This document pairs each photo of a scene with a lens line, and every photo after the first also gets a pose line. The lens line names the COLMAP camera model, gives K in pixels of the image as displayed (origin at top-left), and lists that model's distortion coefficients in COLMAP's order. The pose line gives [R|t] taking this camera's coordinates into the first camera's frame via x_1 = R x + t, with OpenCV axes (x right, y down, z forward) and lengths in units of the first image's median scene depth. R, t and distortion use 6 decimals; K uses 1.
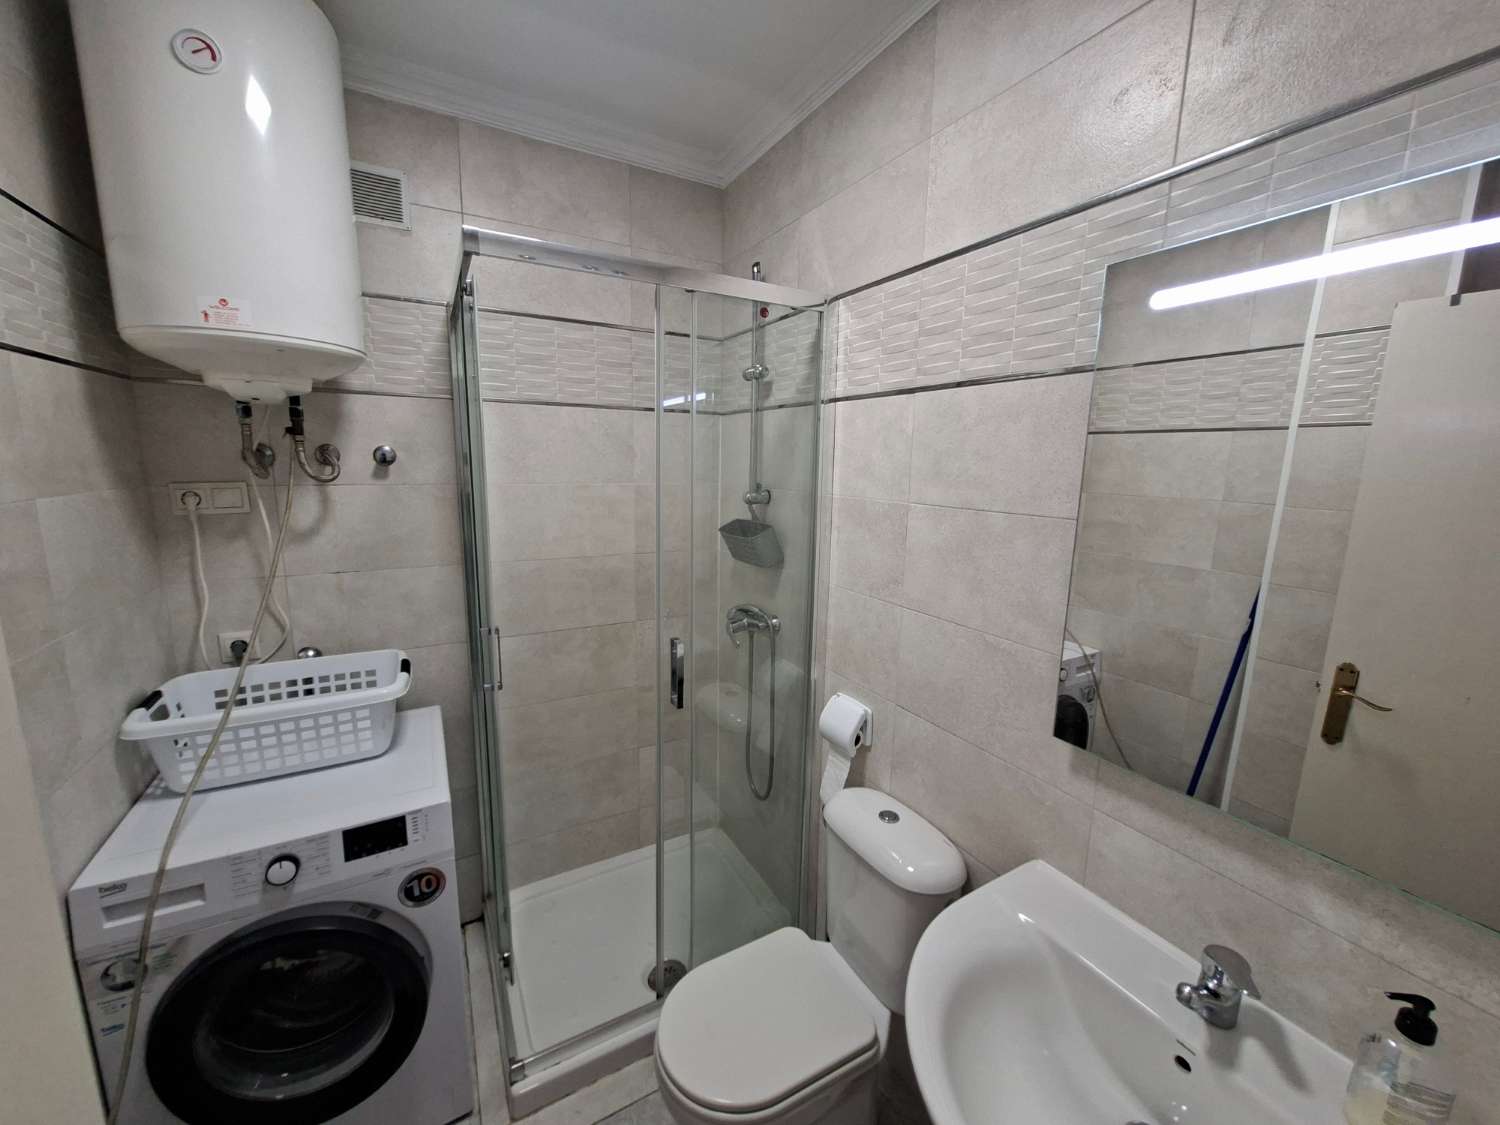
lens RADIAL K [[591.0, 0, 754.7], [0, 591.0, 561.2], [0, 0, 1]] dist [-0.000735, 0.000339]
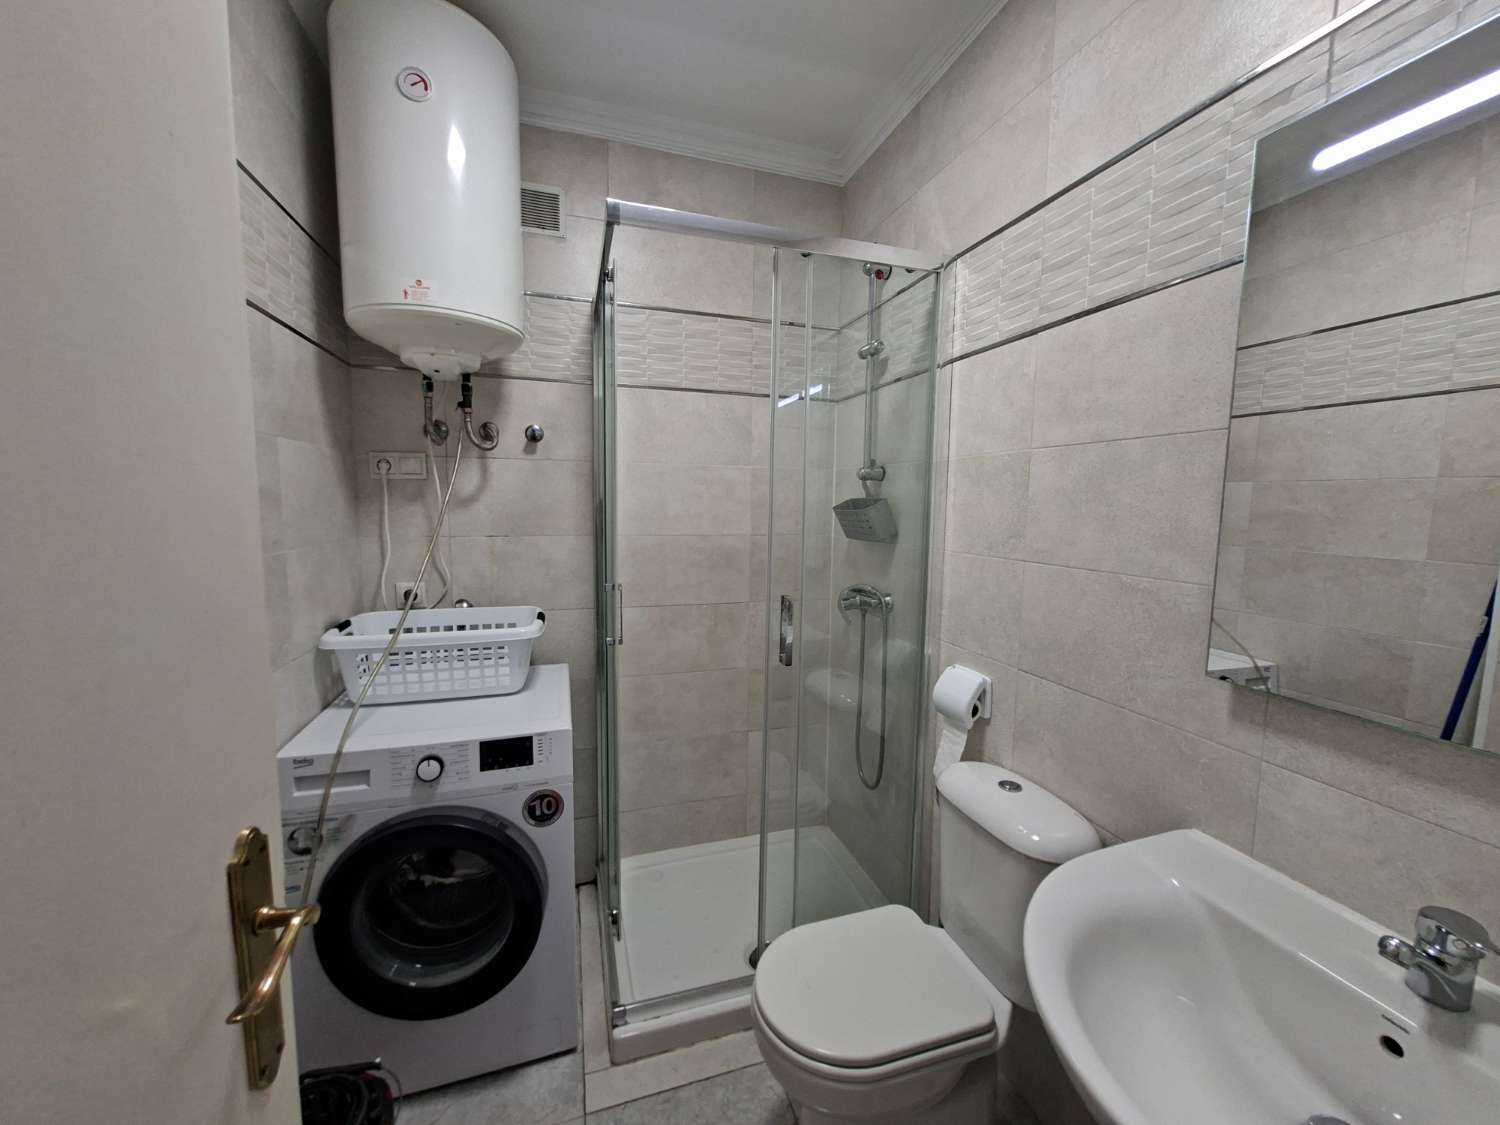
lens RADIAL K [[591.0, 0, 754.7], [0, 591.0, 561.2], [0, 0, 1]] dist [-0.000735, 0.000339]
pose [[0.980149, 0.014257, -0.197751, 0.013832], [-0.028843, 0.997054, -0.071076, 0.149687], [0.196155, 0.075369, 0.977672, -0.000986]]
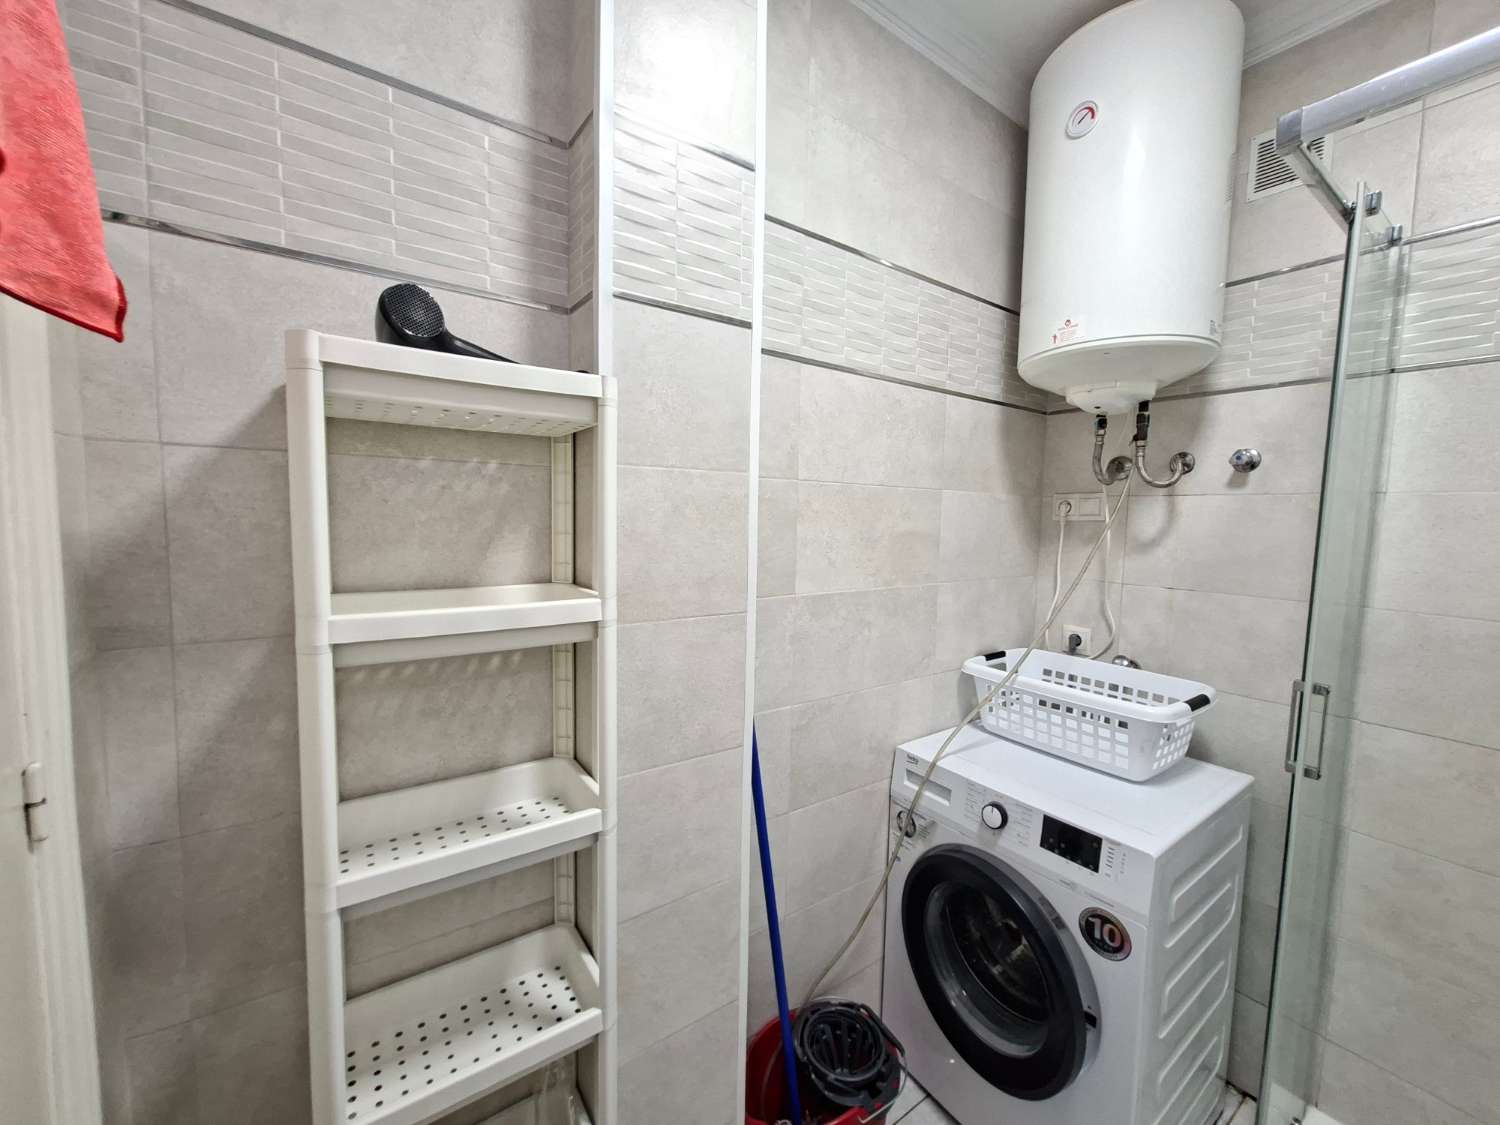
lens RADIAL K [[592.9, 0, 752.0], [0, 592.9, 559.8], [0, 0, 1]] dist [-0.000402, 0.000567]
pose [[0.108345, 0.061584, -0.992204, 0.174570], [-0.191369, 0.980704, 0.039973, 0.072759], [0.975520, 0.185546, 0.118039, 0.260435]]
